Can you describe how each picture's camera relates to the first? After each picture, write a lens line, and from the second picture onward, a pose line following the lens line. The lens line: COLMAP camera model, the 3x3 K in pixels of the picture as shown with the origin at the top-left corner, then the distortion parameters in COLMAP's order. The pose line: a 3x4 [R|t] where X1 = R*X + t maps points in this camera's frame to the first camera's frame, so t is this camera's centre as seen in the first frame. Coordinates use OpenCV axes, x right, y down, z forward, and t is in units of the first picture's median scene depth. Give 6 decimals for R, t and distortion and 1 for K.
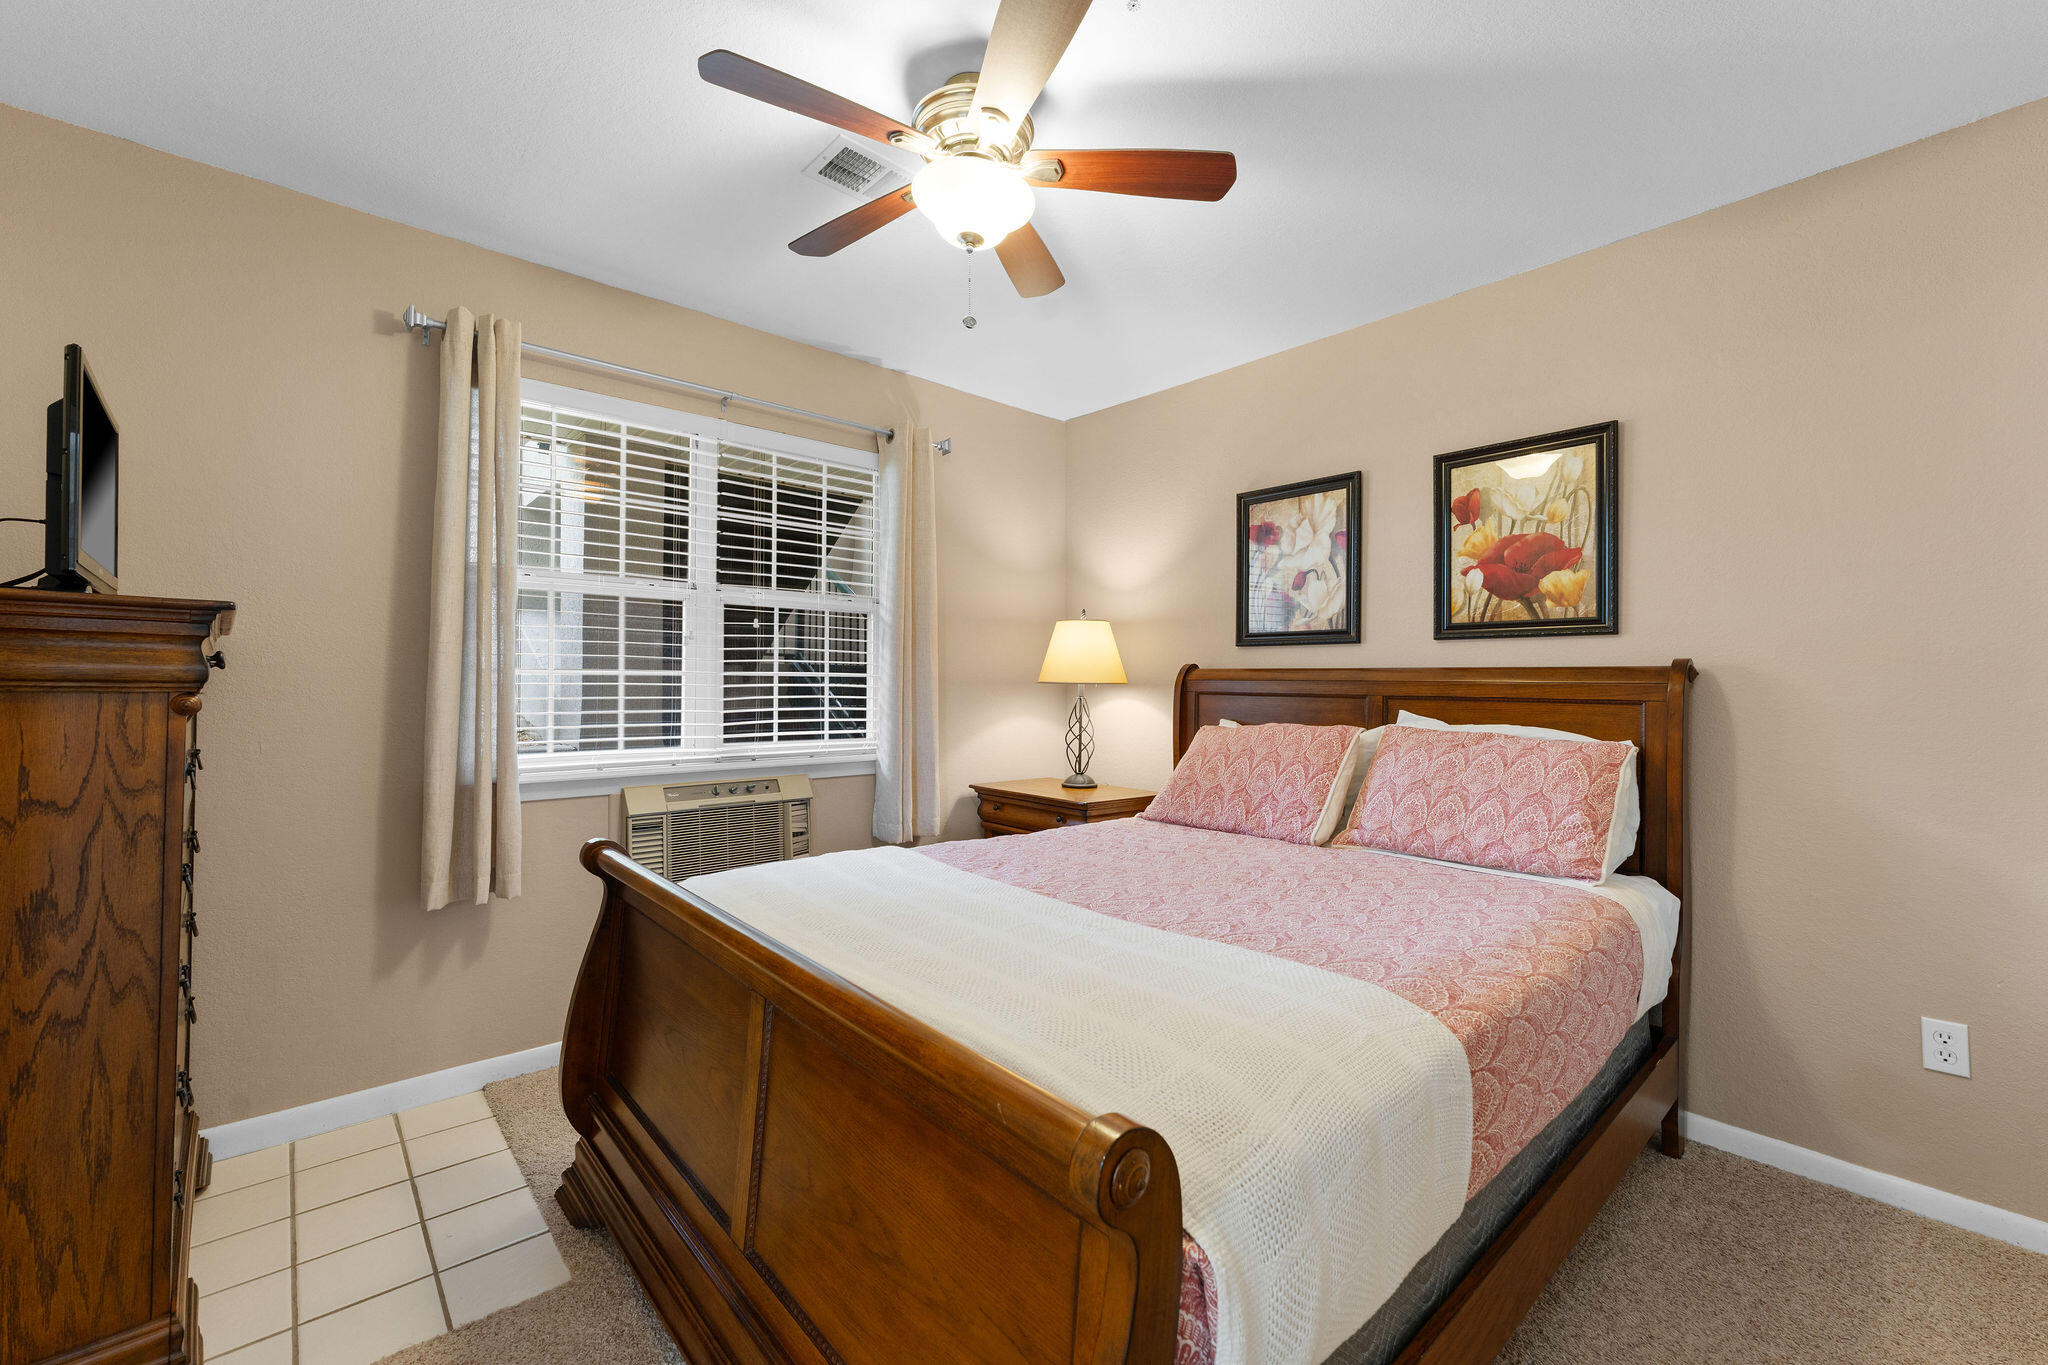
lens RADIAL K [[814.6, 0, 1024.0], [0, 814.6, 682.5], [0, 0, 1]] dist [-0.001370, -0.000178]
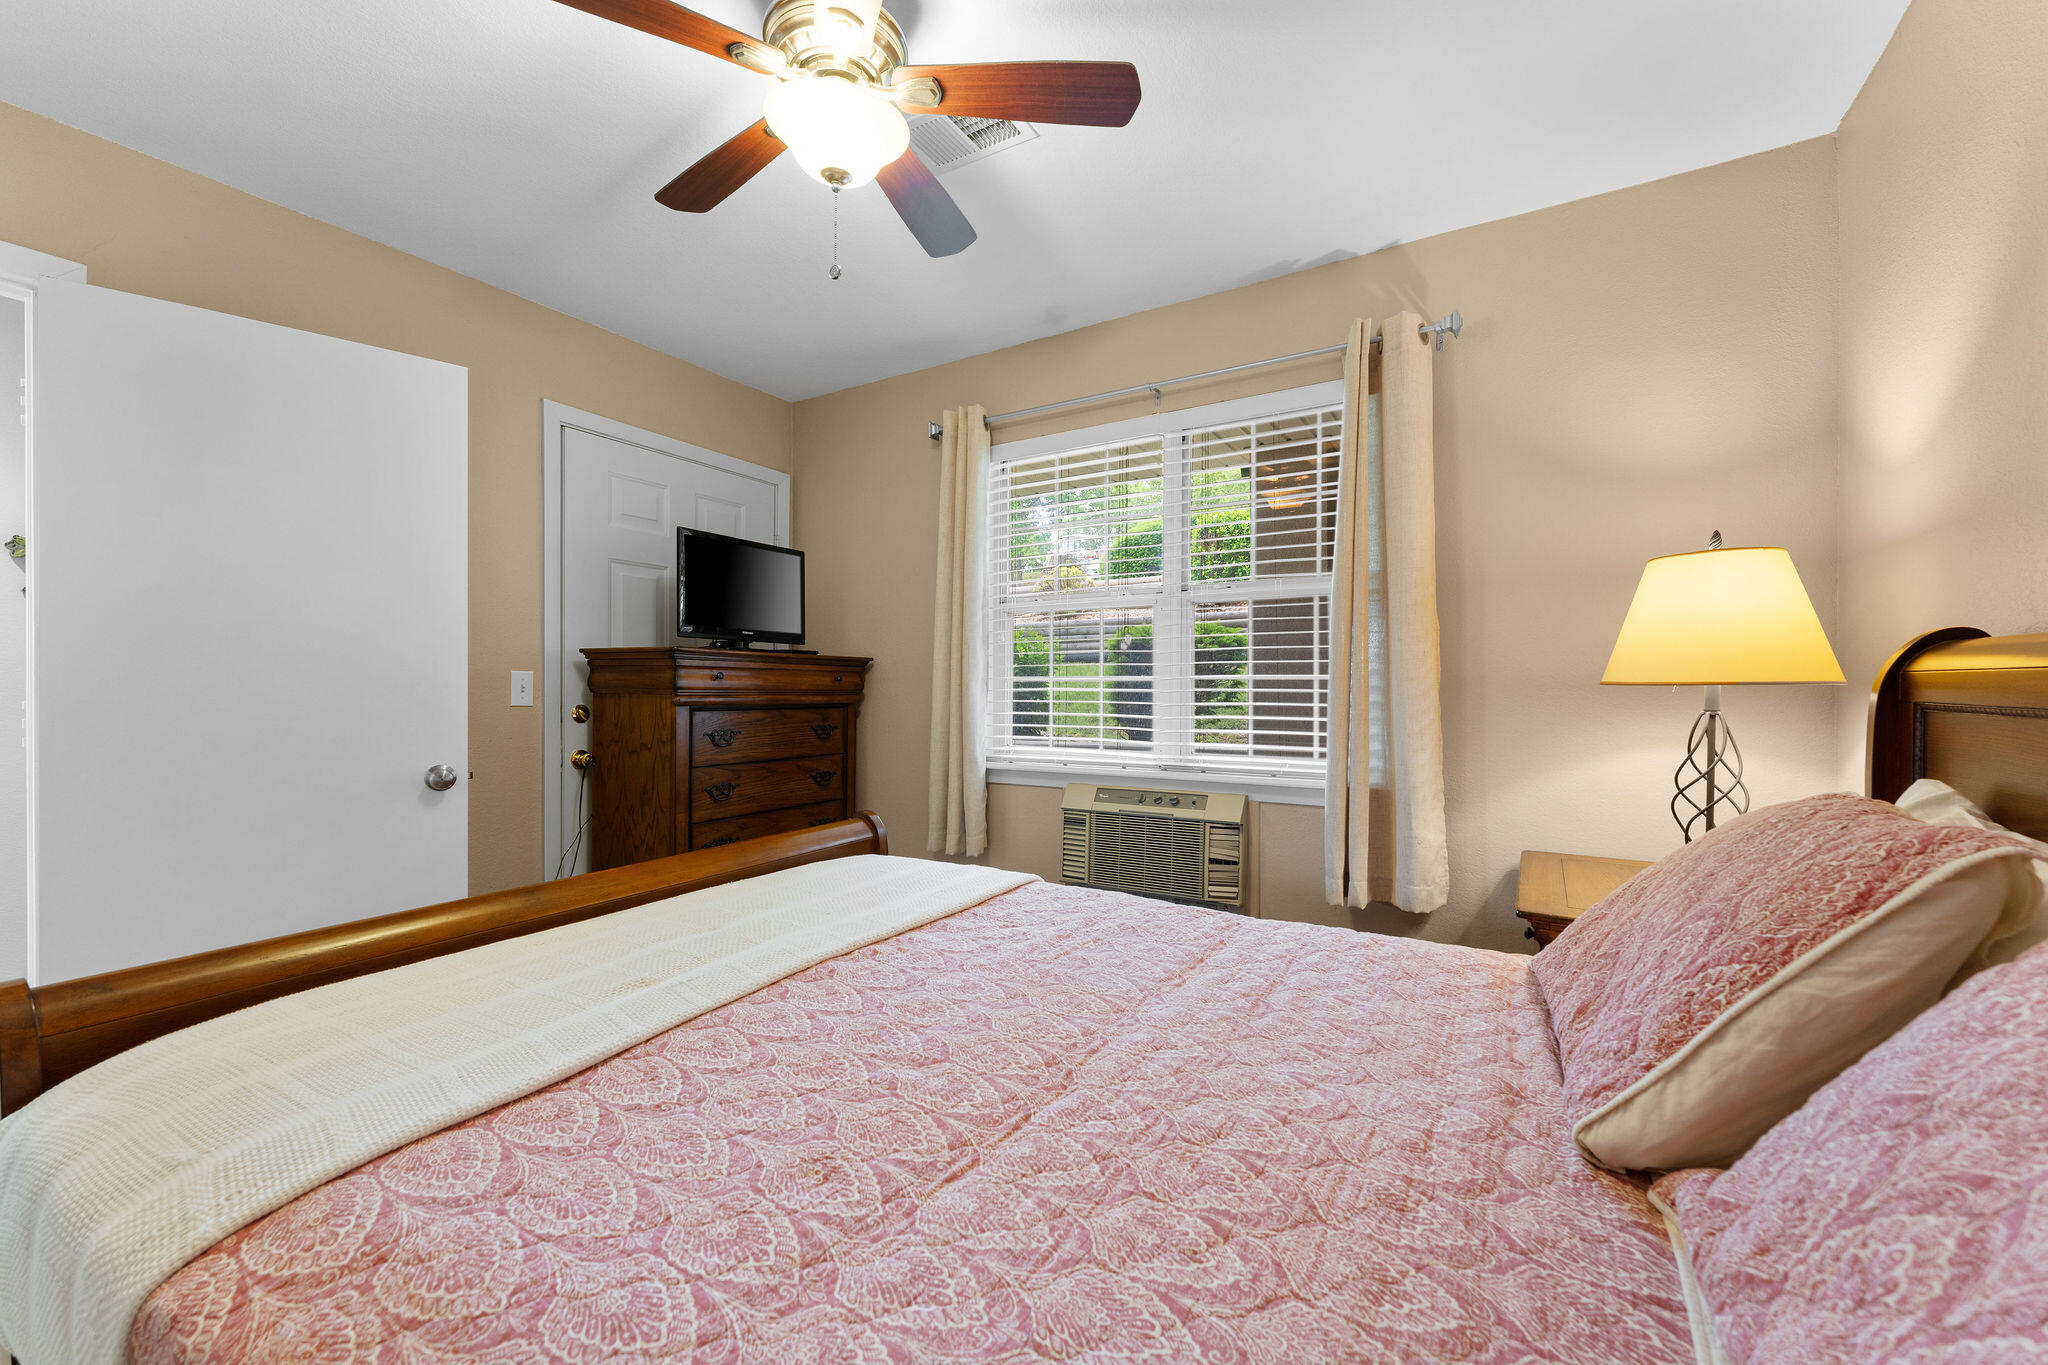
lens RADIAL K [[821.5, 0, 1021.6], [0, 821.5, 703.4], [0, 0, 1]] dist [-0.000364, -0.000118]
pose [[0.296737, 0.008564, -0.954921, 0.489482], [0.003332, 0.999944, 0.010003, 0.007938], [0.954953, -0.006151, 0.296692, 0.536484]]
